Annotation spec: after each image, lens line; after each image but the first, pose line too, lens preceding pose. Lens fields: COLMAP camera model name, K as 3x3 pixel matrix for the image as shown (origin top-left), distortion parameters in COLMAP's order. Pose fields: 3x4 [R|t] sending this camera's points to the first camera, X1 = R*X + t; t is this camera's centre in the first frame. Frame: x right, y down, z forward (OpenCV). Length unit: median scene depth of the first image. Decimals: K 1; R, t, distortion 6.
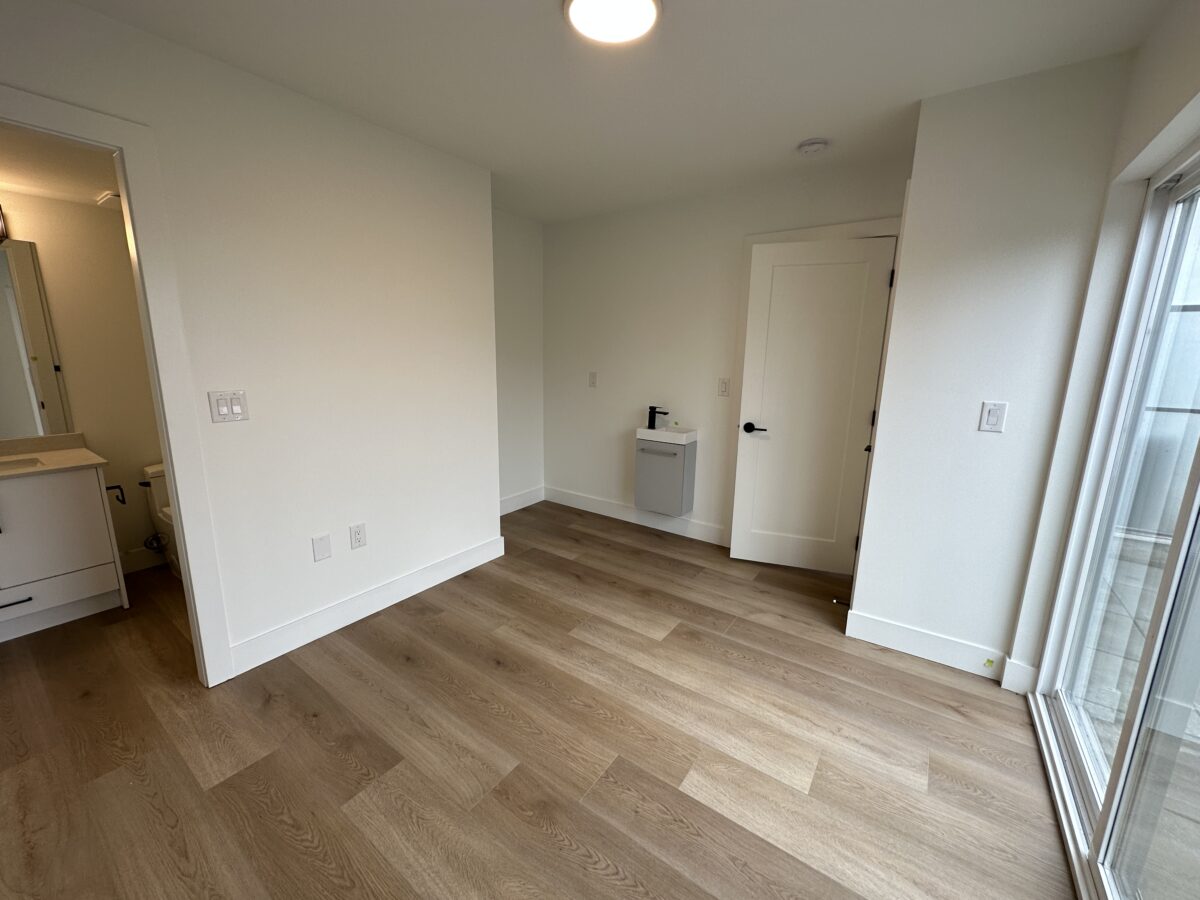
lens RADIAL K [[477.1, 0, 596.2], [0, 477.1, 456.9], [0, 0, 1]] dist [-0.002593, 0.000564]
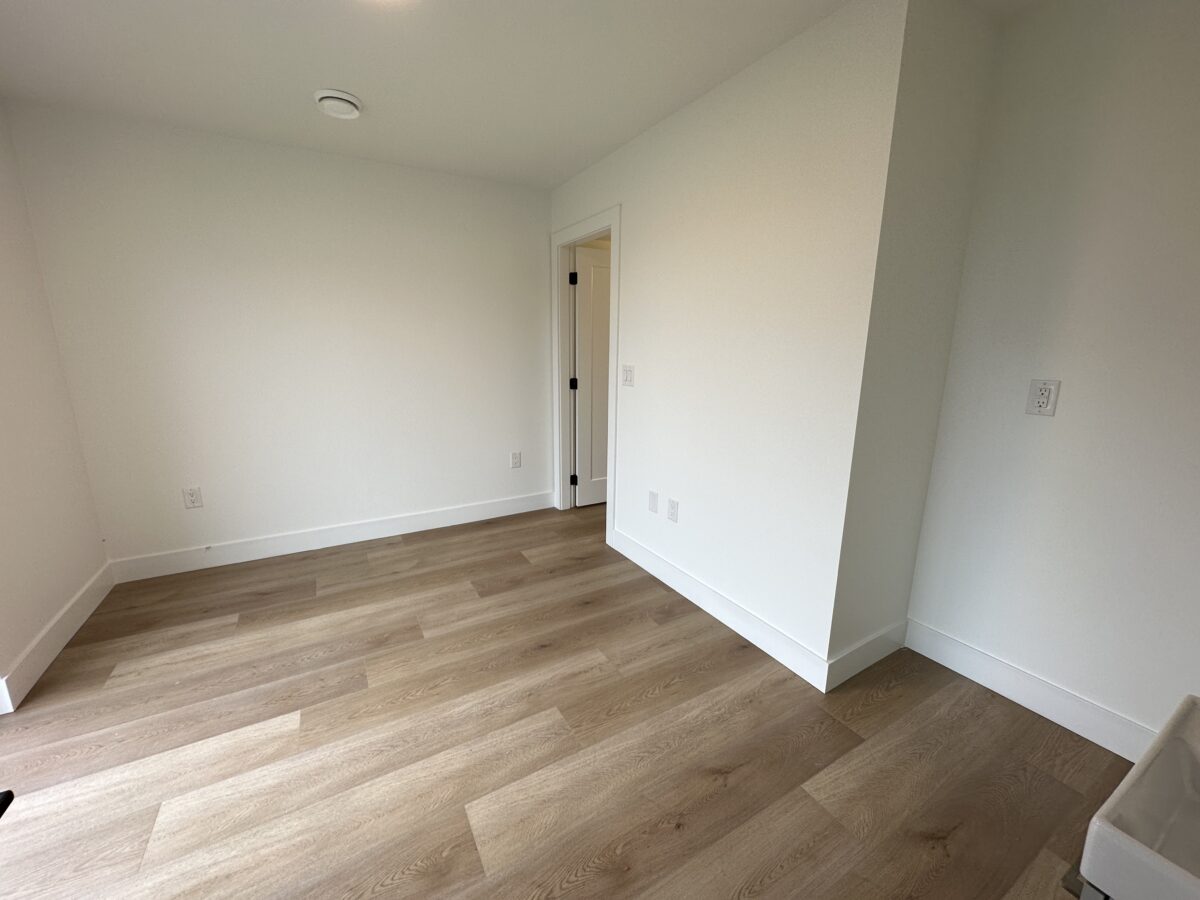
lens RADIAL K [[477.1, 0, 602.4], [0, 477.1, 448.9], [0, 0, 1]] dist [-0.002593, 0.000564]
pose [[-0.408720, 0.182708, -0.894185, 0.600530], [-0.208414, 0.935183, 0.286348, -0.285756], [0.888545, 0.303397, -0.344149, 1.411486]]
